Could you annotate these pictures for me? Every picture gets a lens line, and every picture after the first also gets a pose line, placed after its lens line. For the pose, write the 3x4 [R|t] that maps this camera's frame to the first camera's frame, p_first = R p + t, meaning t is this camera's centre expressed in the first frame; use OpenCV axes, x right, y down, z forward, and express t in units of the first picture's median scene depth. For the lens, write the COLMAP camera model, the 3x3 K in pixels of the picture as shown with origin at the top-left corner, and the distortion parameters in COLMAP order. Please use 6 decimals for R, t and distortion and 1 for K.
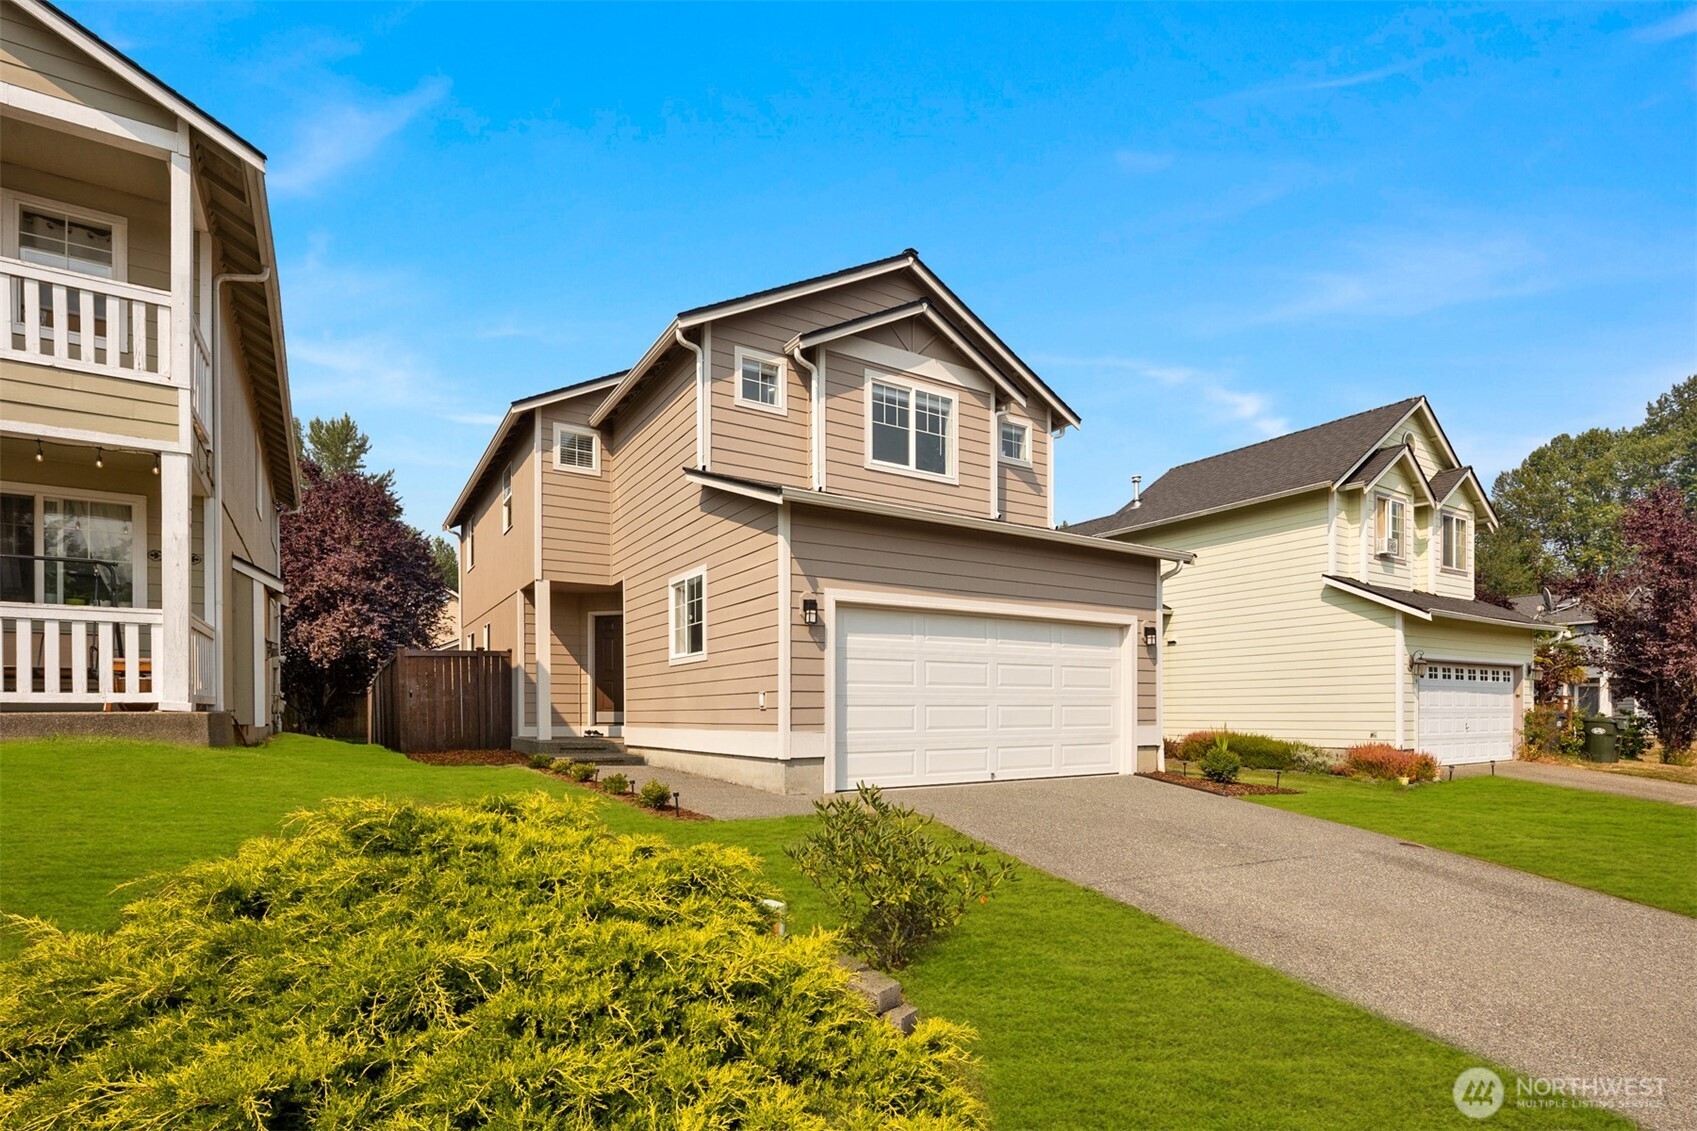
lens RADIAL K [[819.8, 0, 844.5], [0, 819.8, 603.2], [0, 0, 1]] dist [-0.000086, -0.000092]
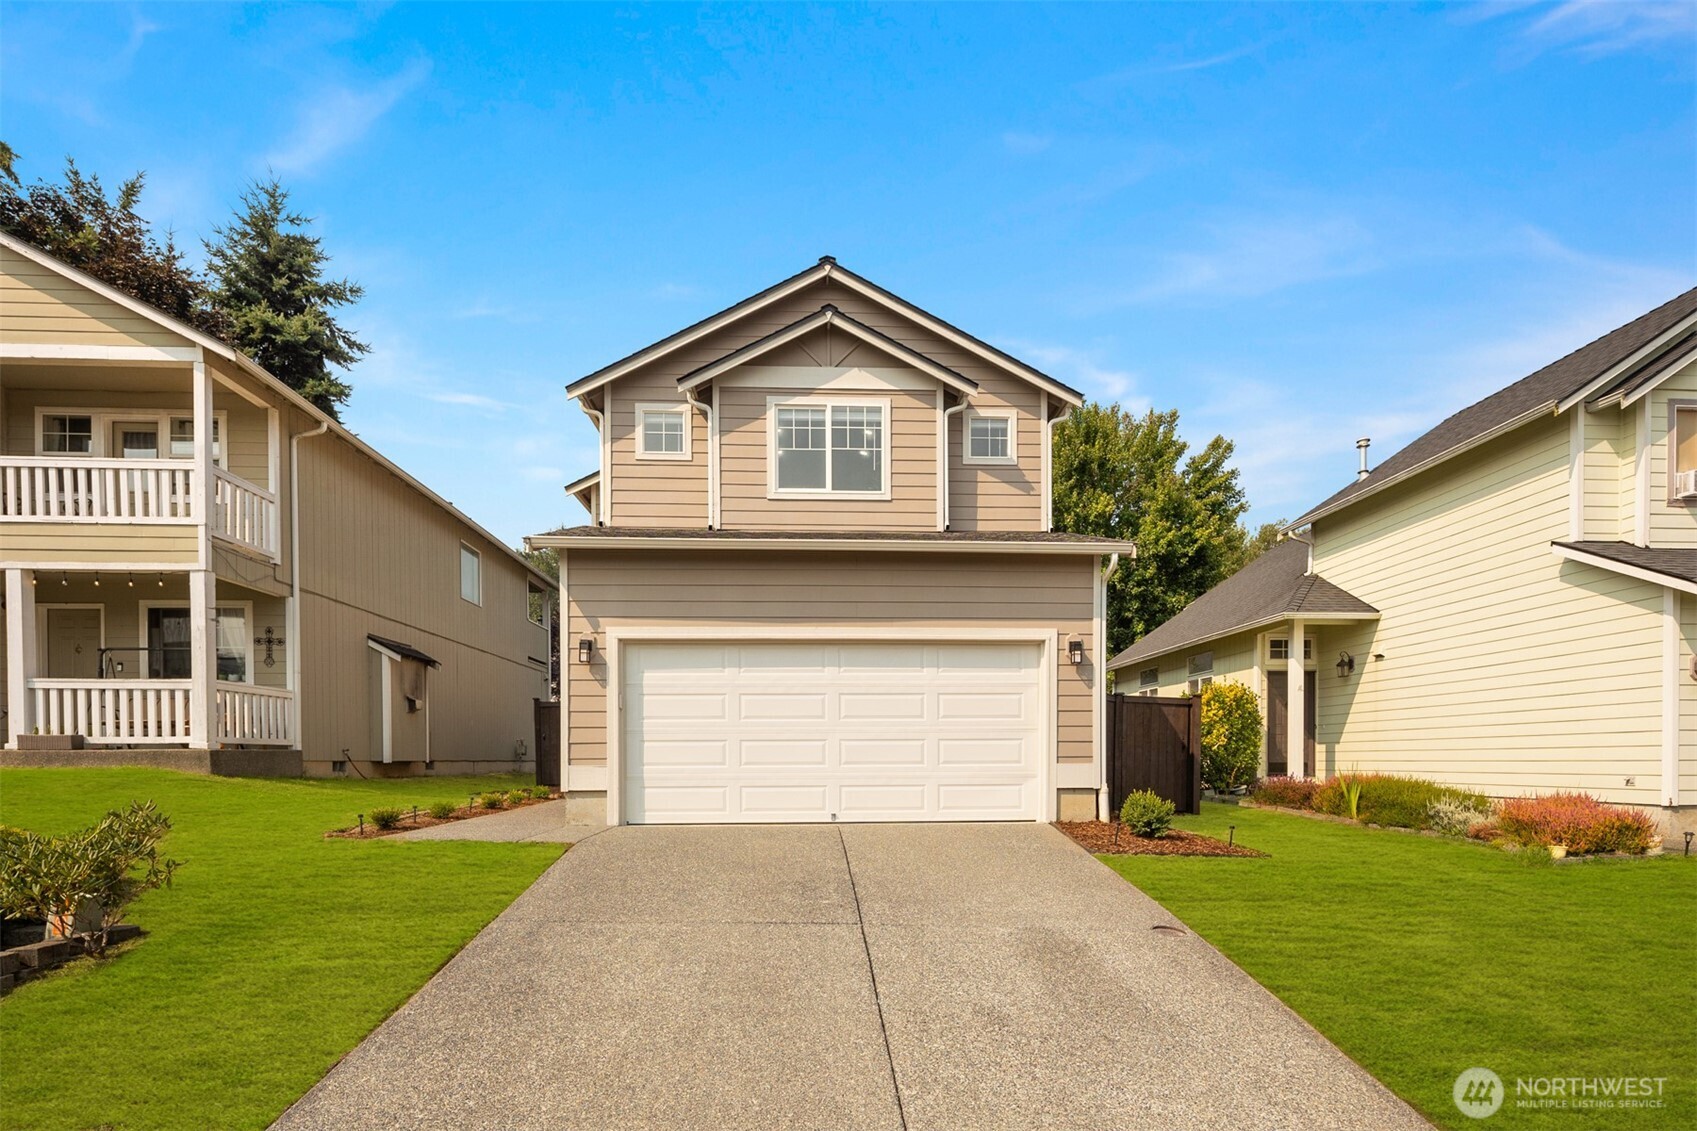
lens RADIAL K [[825.1, 0, 848.4], [0, 825.1, 661.1], [0, 0, 1]] dist [-0.000034, -0.000599]
pose [[0.870689, -0.057732, -0.488434, 0.568194], [0.066075, 0.997815, -0.000154, 0.033758], [0.487375, -0.032139, 0.872601, 0.183209]]
